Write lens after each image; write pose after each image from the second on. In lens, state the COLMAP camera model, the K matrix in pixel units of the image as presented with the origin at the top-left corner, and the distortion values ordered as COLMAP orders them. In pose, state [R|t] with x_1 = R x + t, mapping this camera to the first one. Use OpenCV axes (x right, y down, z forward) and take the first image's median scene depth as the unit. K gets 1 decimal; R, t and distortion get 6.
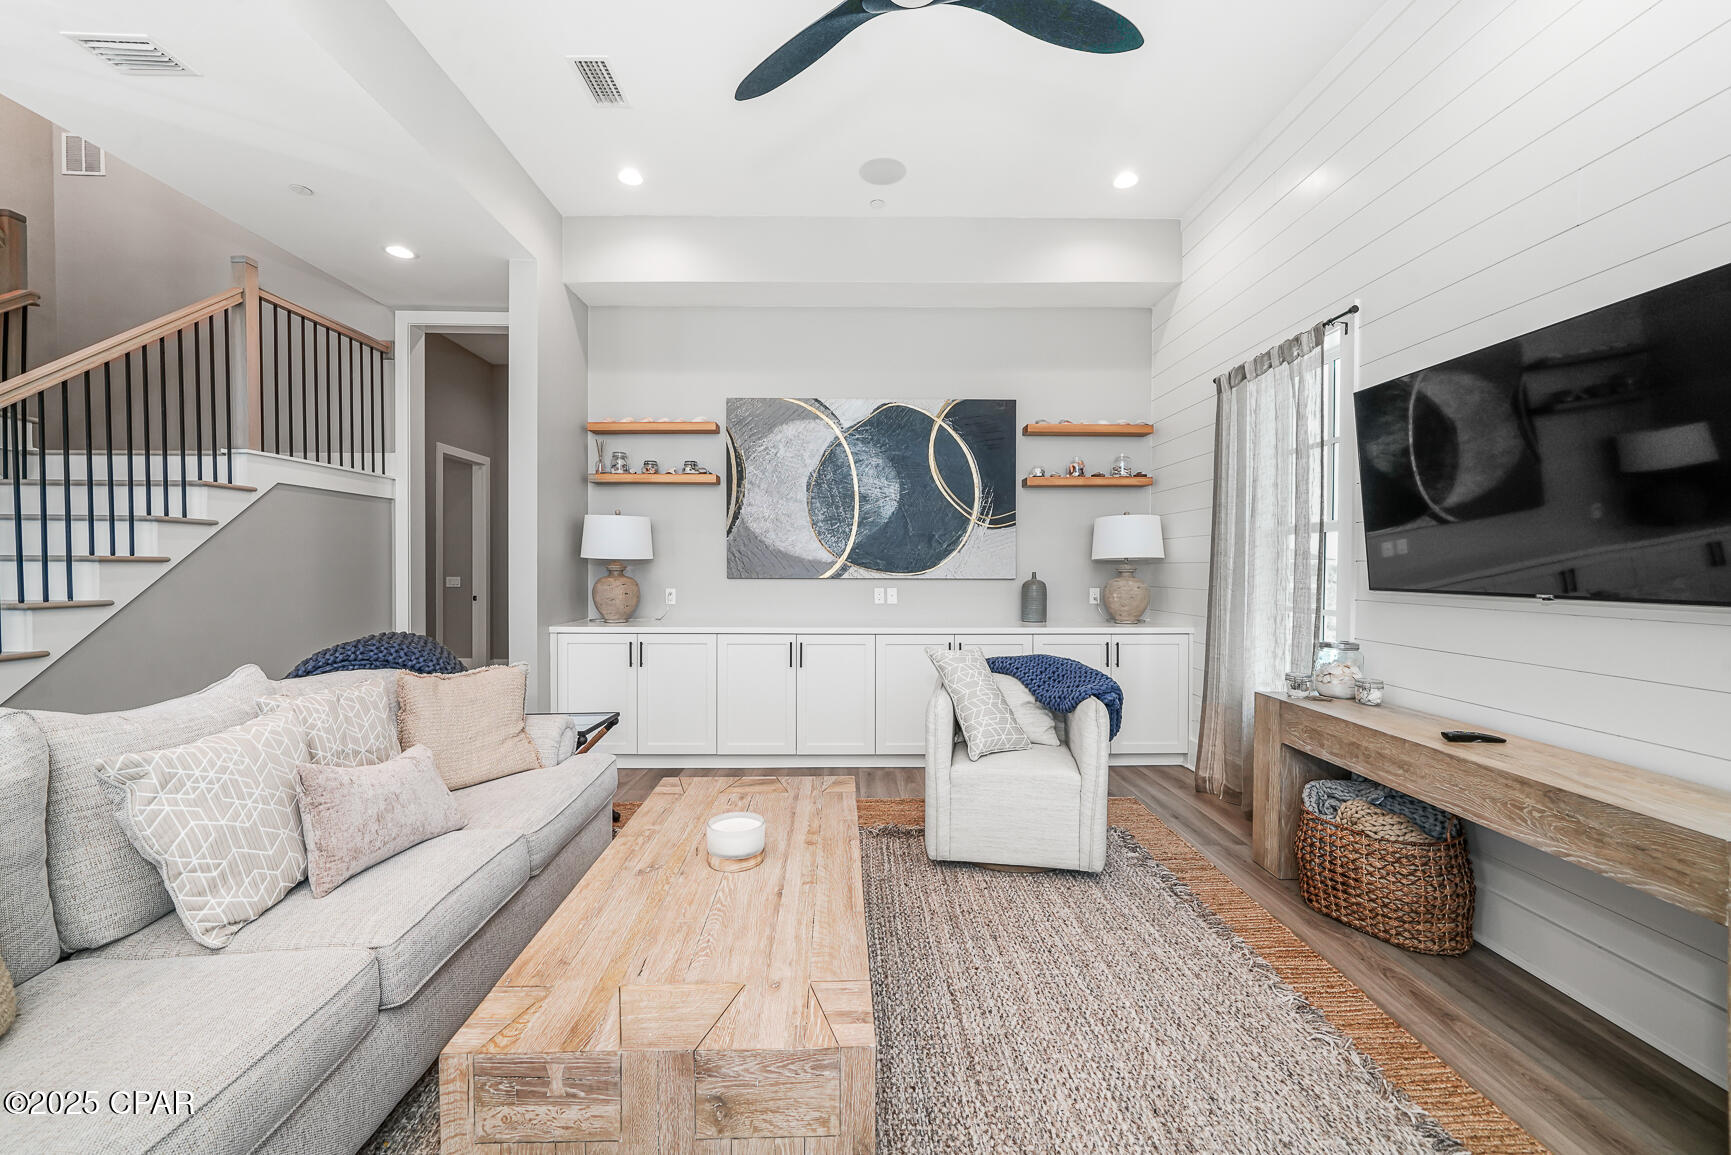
lens RADIAL K [[680.0, 0, 850.9], [0, 680.0, 573.1], [0, 0, 1]] dist [-0.006778, 0.000685]
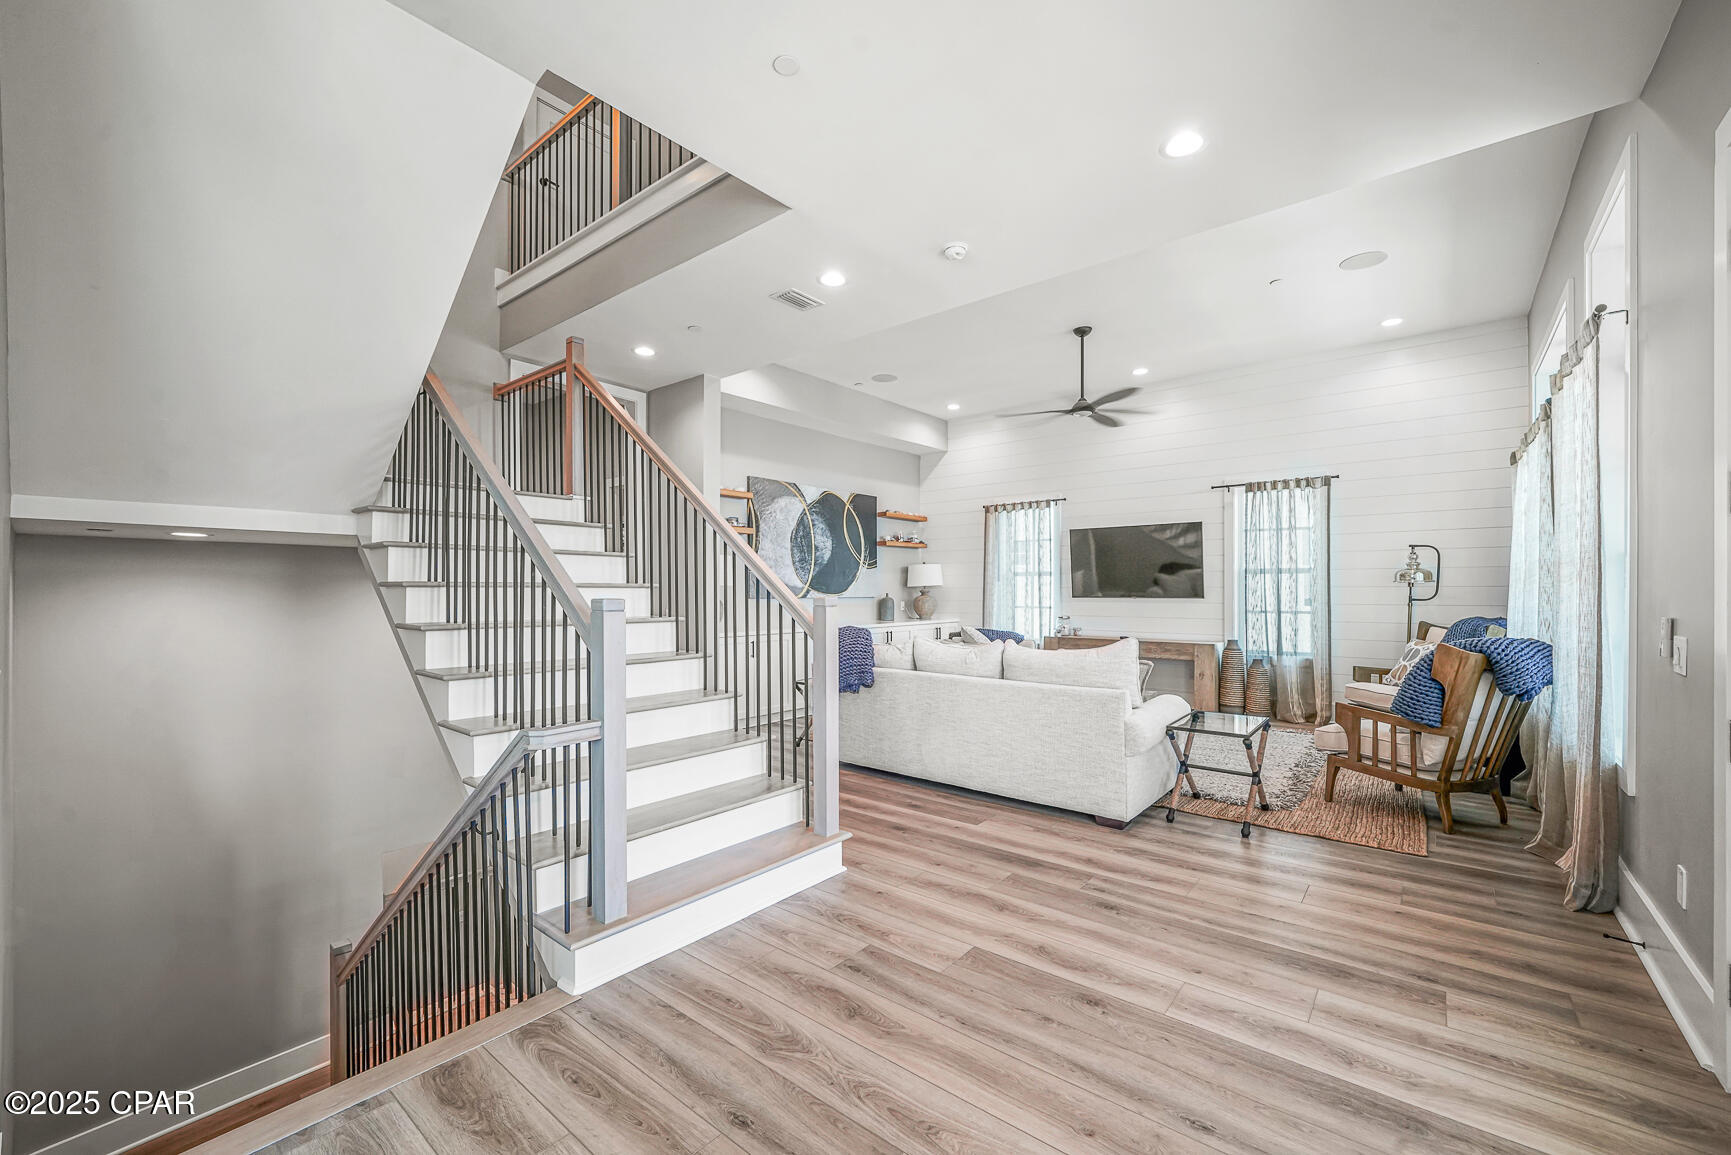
lens RADIAL K [[669.4, 0, 837.8], [0, 669.4, 594.5], [0, 0, 1]] dist [-0.006594, 0.000089]
pose [[0.686779, -0.007190, 0.726830, -1.109272], [0.011065, 0.999939, -0.000563, 0.001463], [-0.726782, 0.008430, 0.686817, -0.129005]]
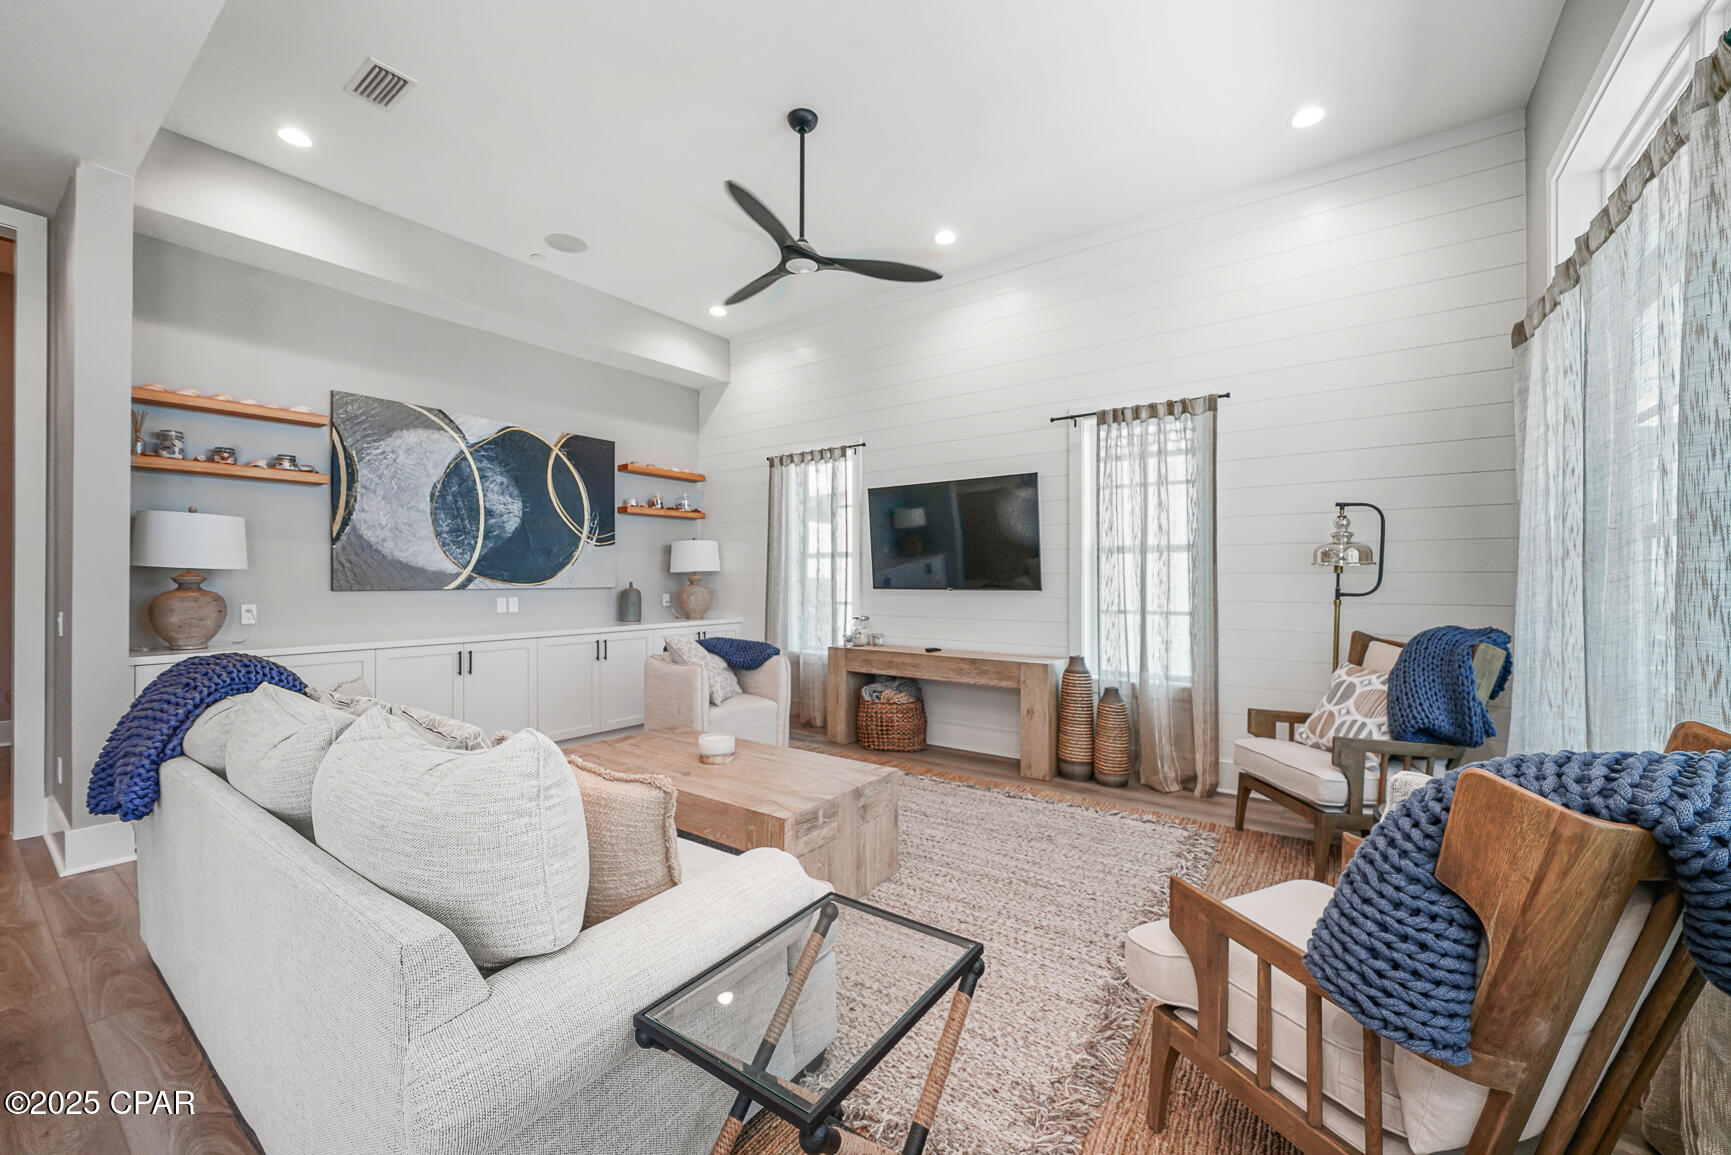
lens RADIAL K [[680.0, 0, 846.8], [0, 680.0, 579.4], [0, 0, 1]] dist [-0.006778, 0.000685]
pose [[0.615264, -0.003178, 0.788315, -0.474091], [0.009542, 0.999949, -0.003416, 0.002485], [-0.788264, 0.009624, 0.615262, -0.089034]]
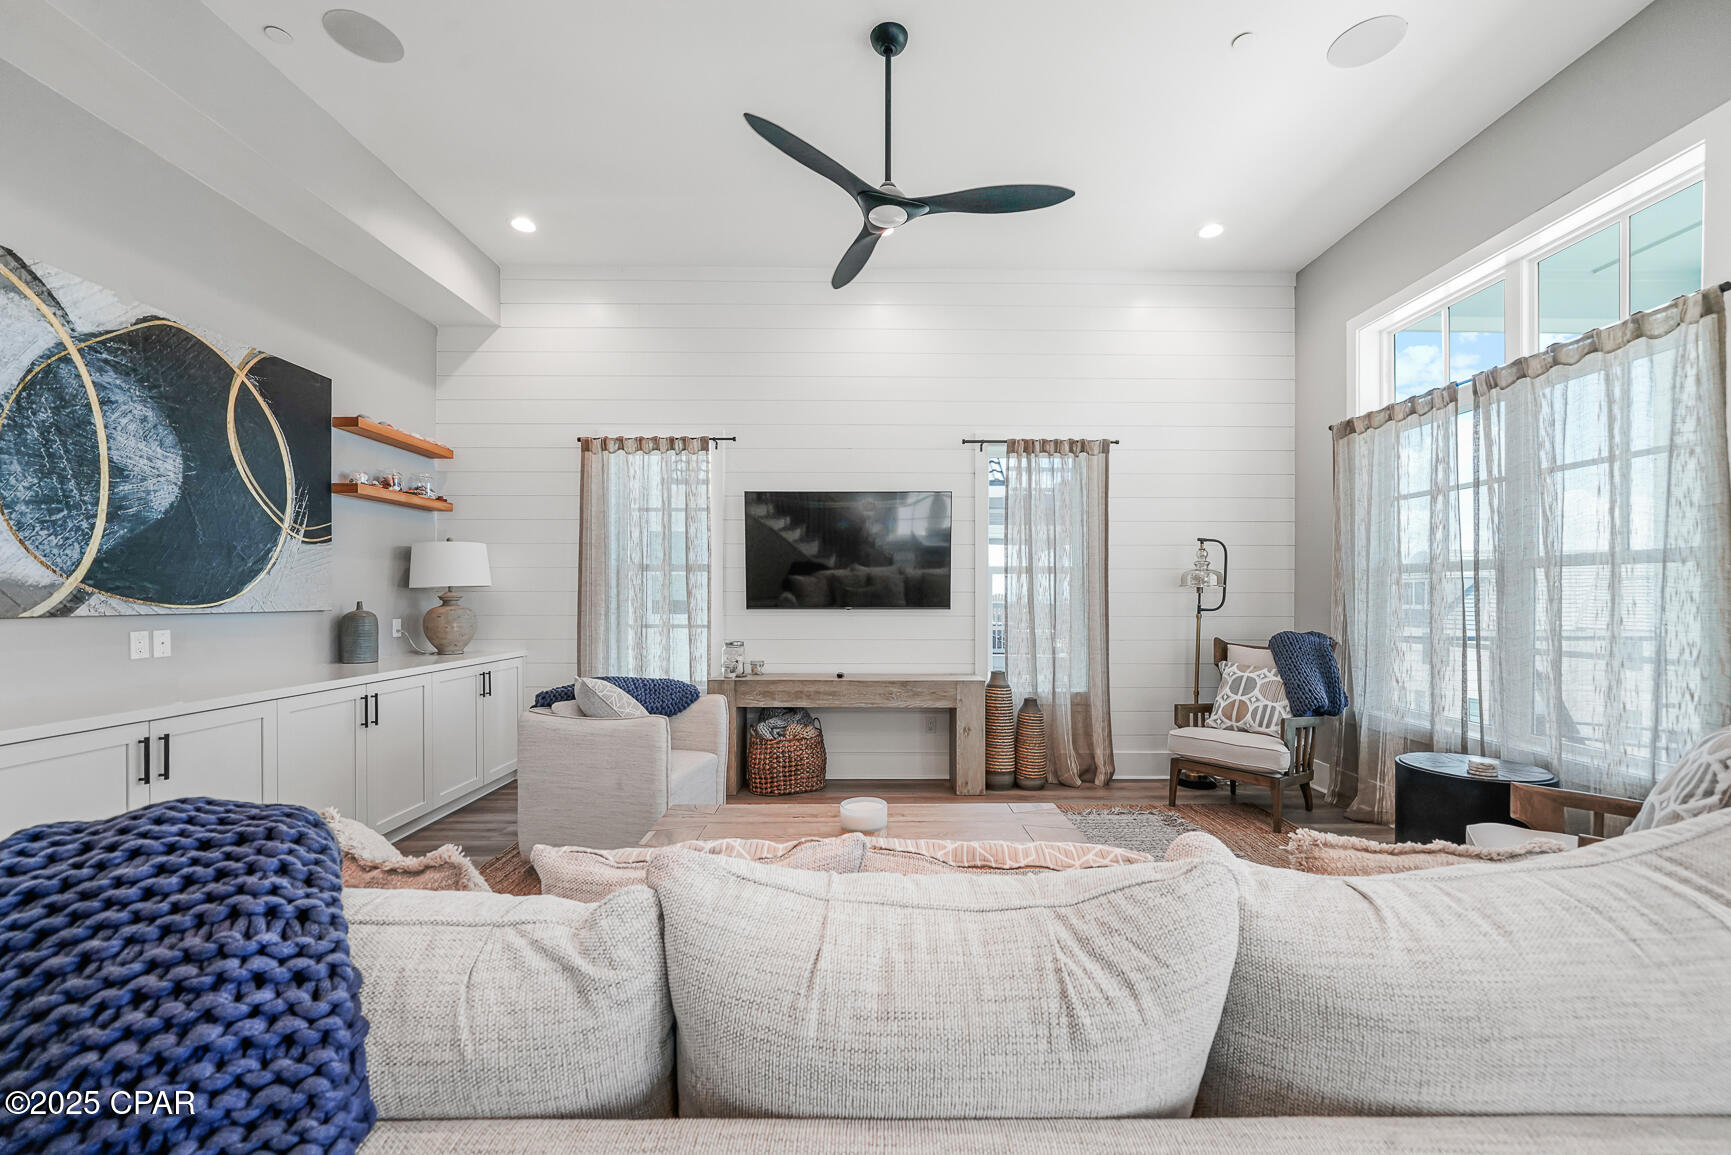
lens RADIAL K [[680.0, 0, 849.5], [0, 680.0, 598.3], [0, 0, 1]] dist [-0.006778, 0.000685]
pose [[0.024660, -0.004906, 0.999684, -0.521924], [0.009704, 0.999942, 0.004668, -0.002945], [-0.999649, 0.009586, 0.024706, 0.391049]]
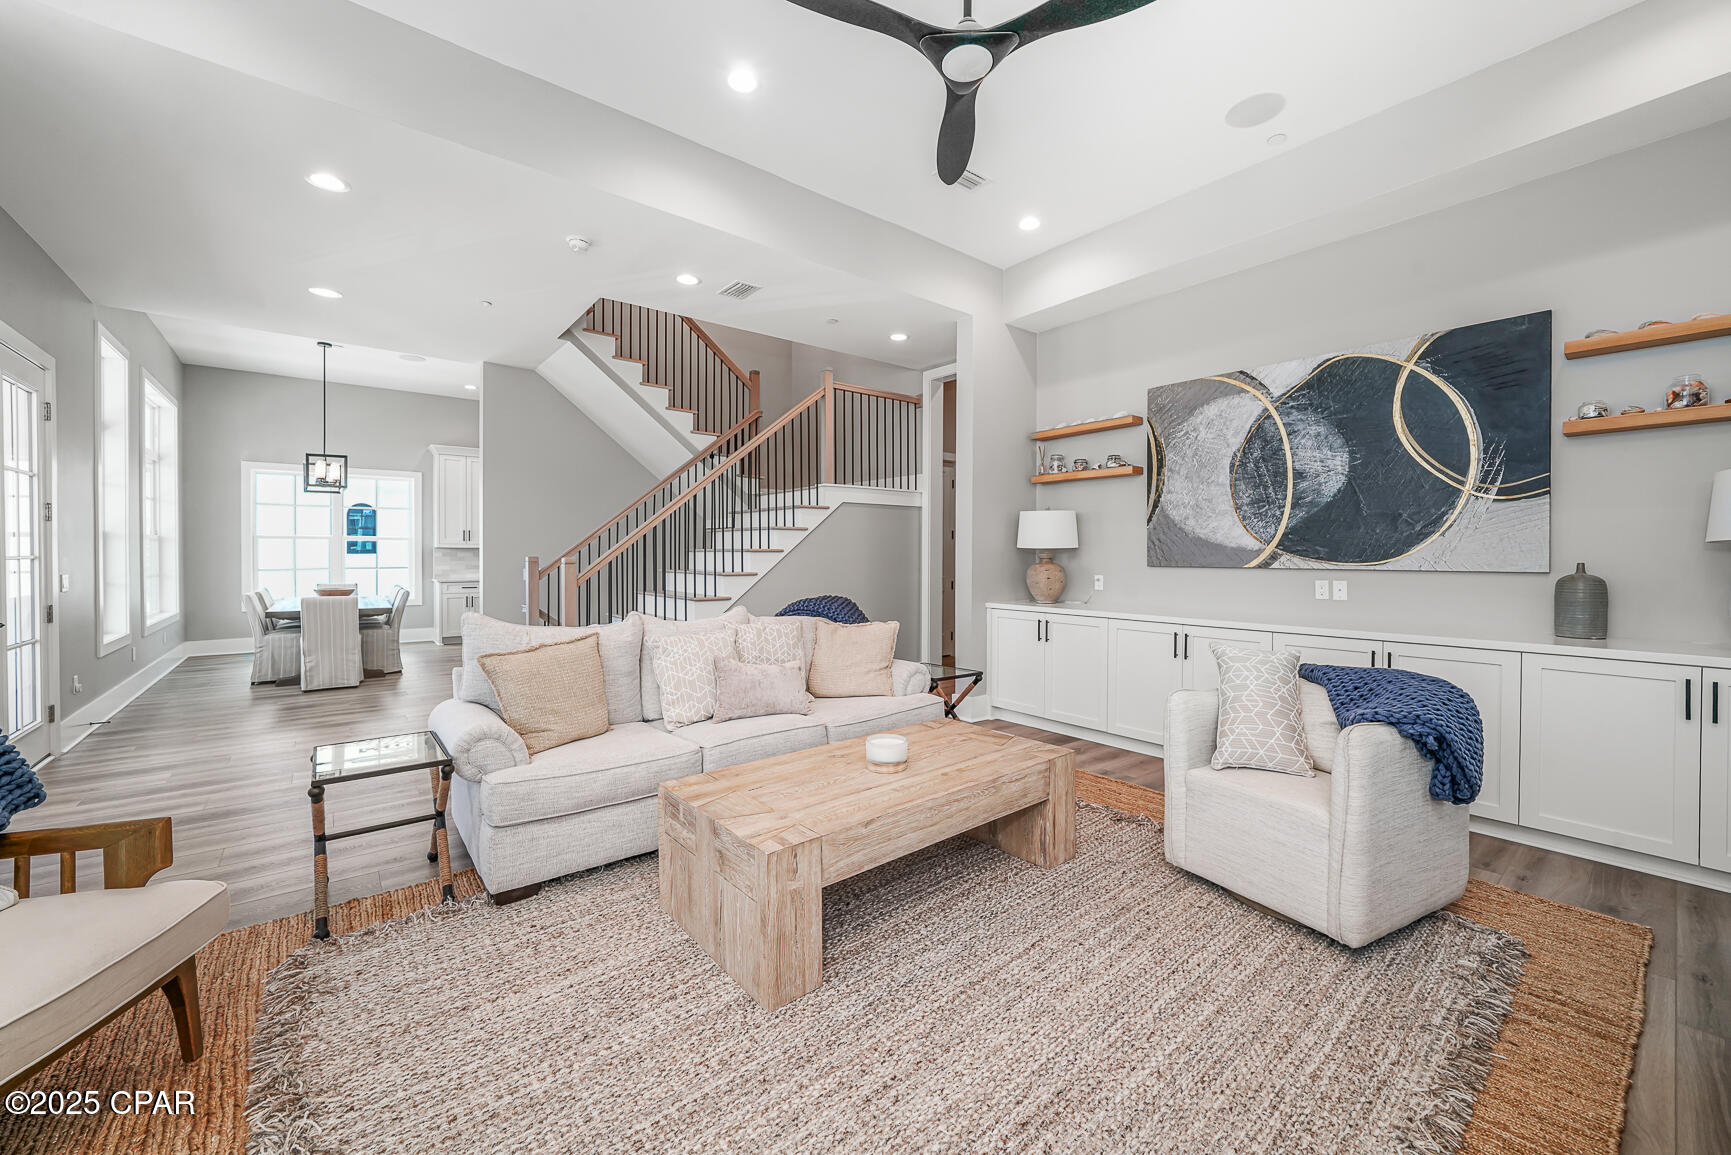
lens RADIAL K [[669.4, 0, 865.7], [0, 669.4, 559.8], [0, 0, 1]] dist [-0.006594, 0.000089]
pose [[0.621229, 0.005379, -0.783611, 0.341003], [-0.008826, 0.999961, -0.000133, 0.001690], [0.783579, 0.006999, 0.621252, 0.049694]]
